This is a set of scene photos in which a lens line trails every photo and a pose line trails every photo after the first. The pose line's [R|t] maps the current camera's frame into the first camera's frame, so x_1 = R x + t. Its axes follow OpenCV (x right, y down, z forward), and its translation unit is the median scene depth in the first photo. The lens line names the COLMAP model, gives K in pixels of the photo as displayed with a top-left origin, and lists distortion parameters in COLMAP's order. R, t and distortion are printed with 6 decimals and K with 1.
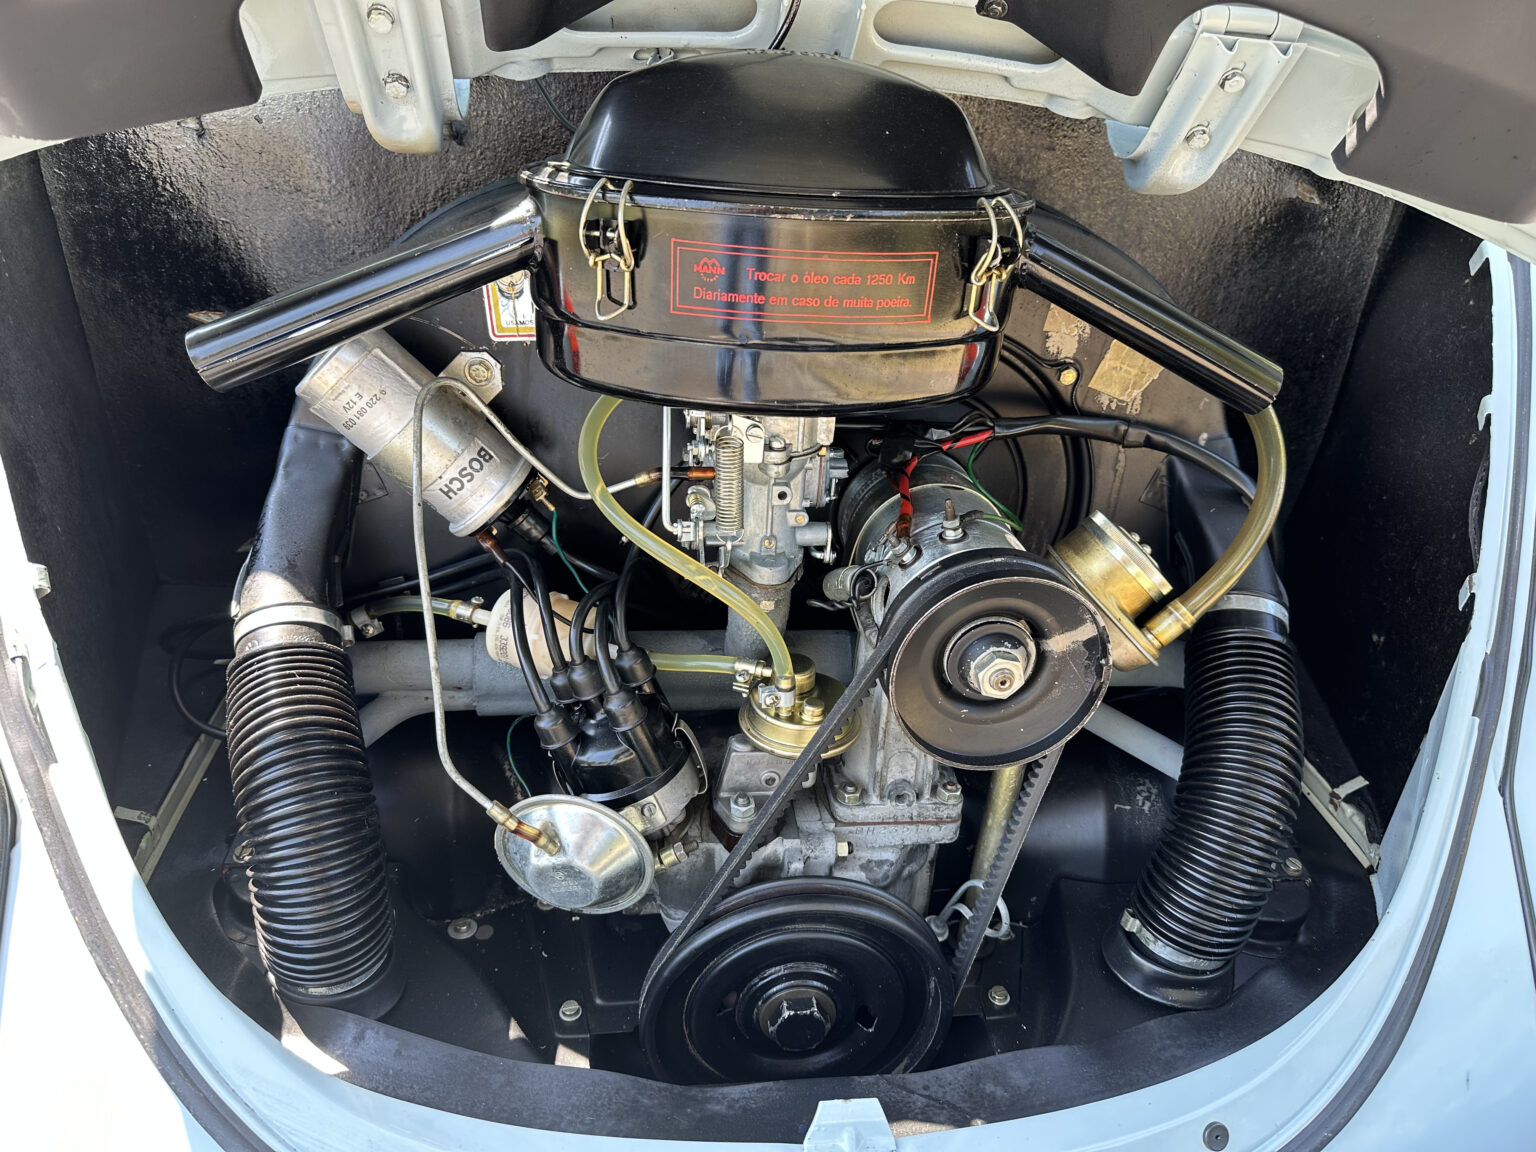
lens RADIAL K [[1094.5, 0, 768.6], [0, 1094.5, 579.0], [0, 0, 1]] dist [0.124799, -0.210534]
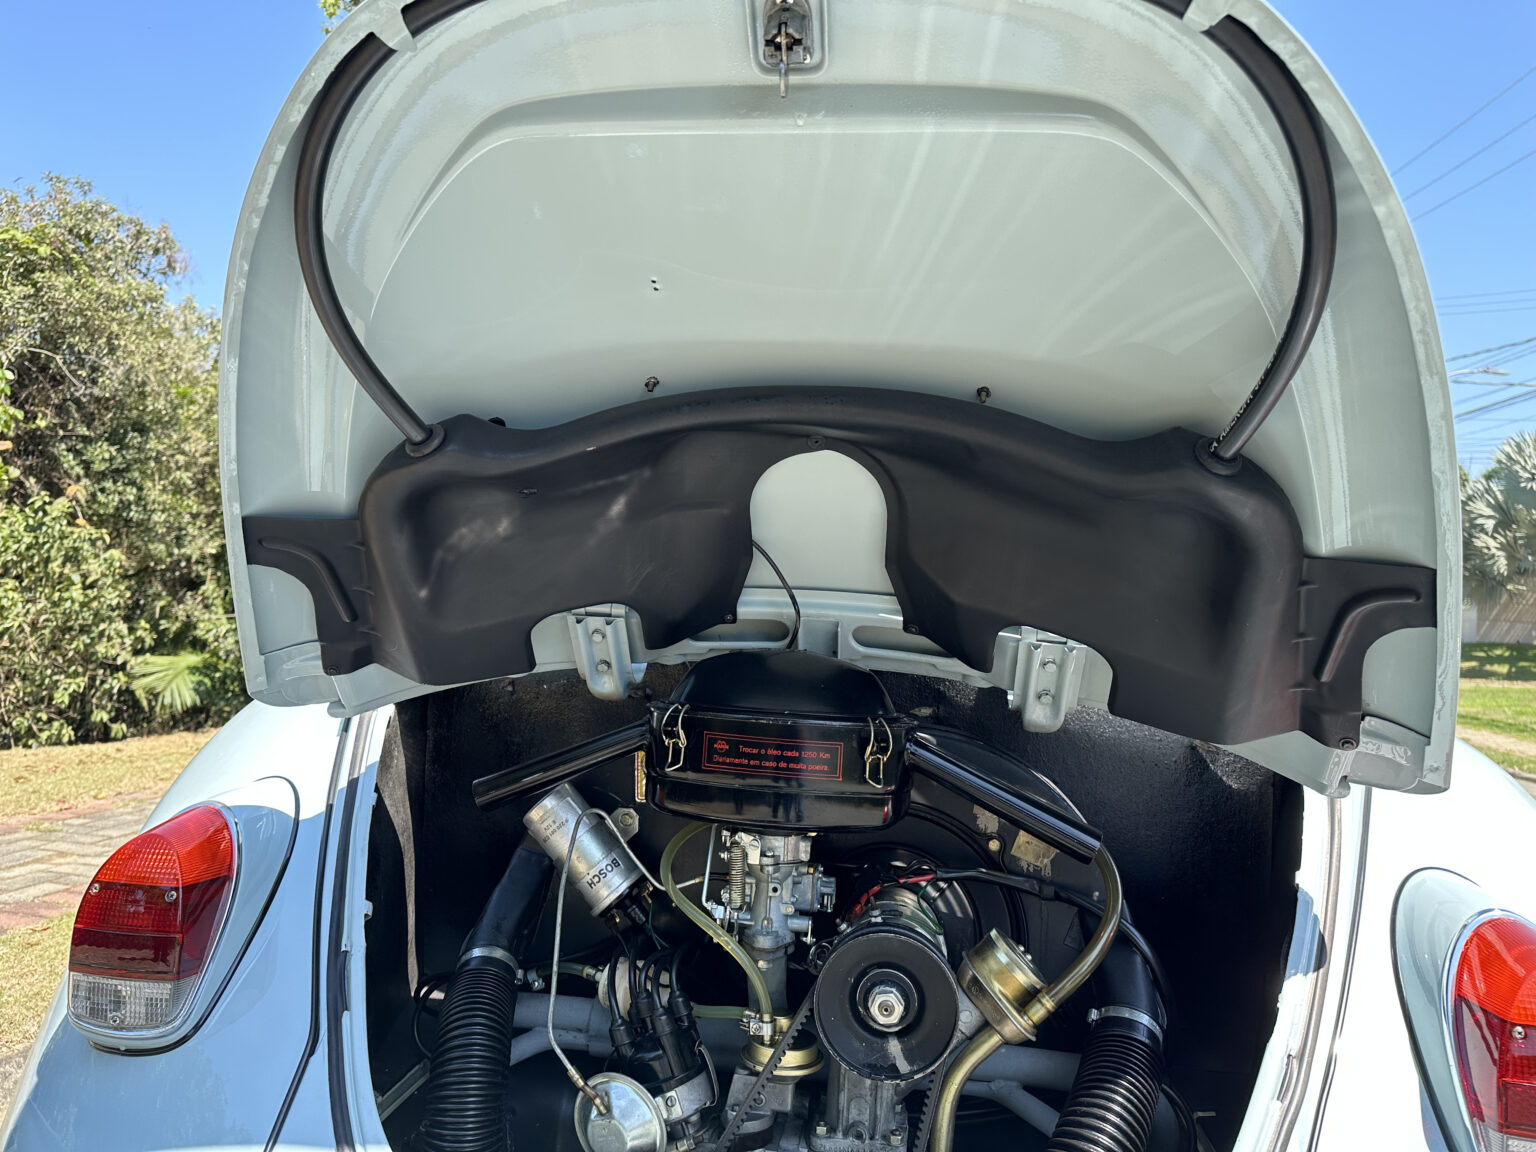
lens RADIAL K [[1094.5, 0, 768.6], [0, 1094.5, 579.0], [0, 0, 1]] dist [0.124799, -0.210534]
pose [[0.968413, -0.013320, -0.248996, 0.394194], [-0.113969, 0.864523, -0.489502, 0.310881], [0.221783, 0.502417, 0.835697, -0.579345]]
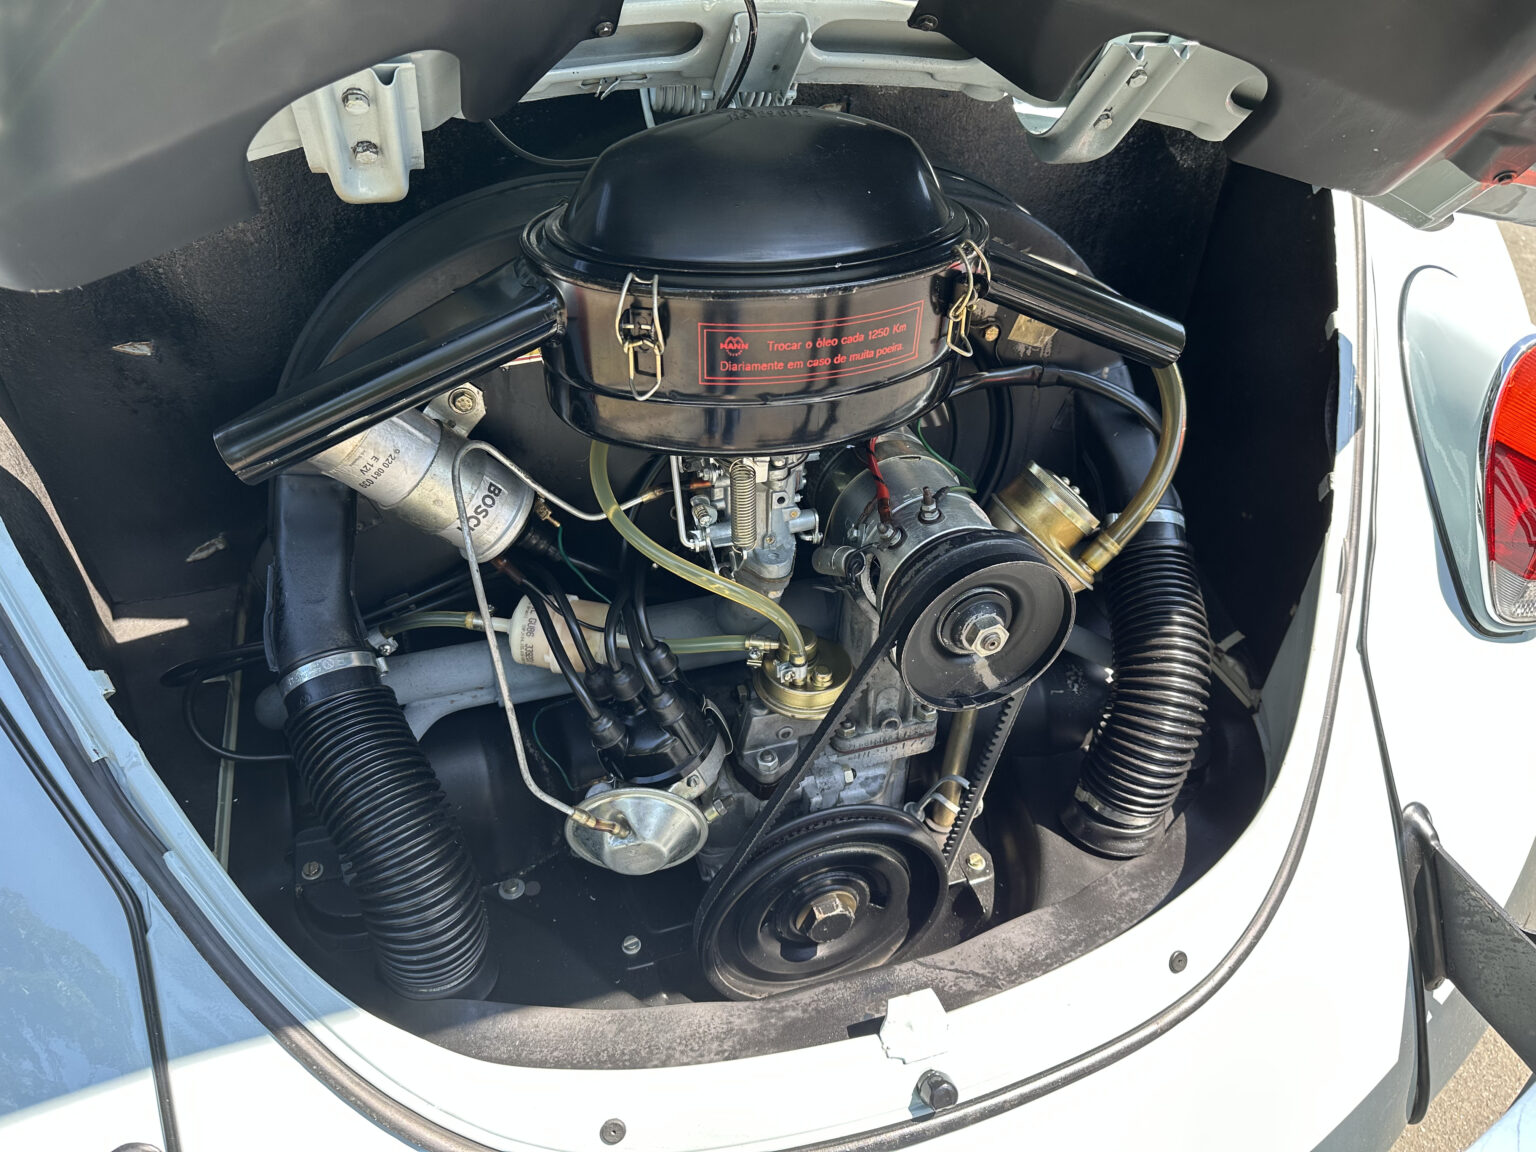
lens RADIAL K [[1089.2, 0, 772.1], [0, 1089.2, 578.8], [0, 0, 1]] dist [0.147999, -0.216171]
pose [[0.978971, -0.140395, 0.148001, -0.161622], [0.112860, 0.977105, 0.180359, -0.187101], [-0.169934, -0.159862, 0.972402, -0.090294]]
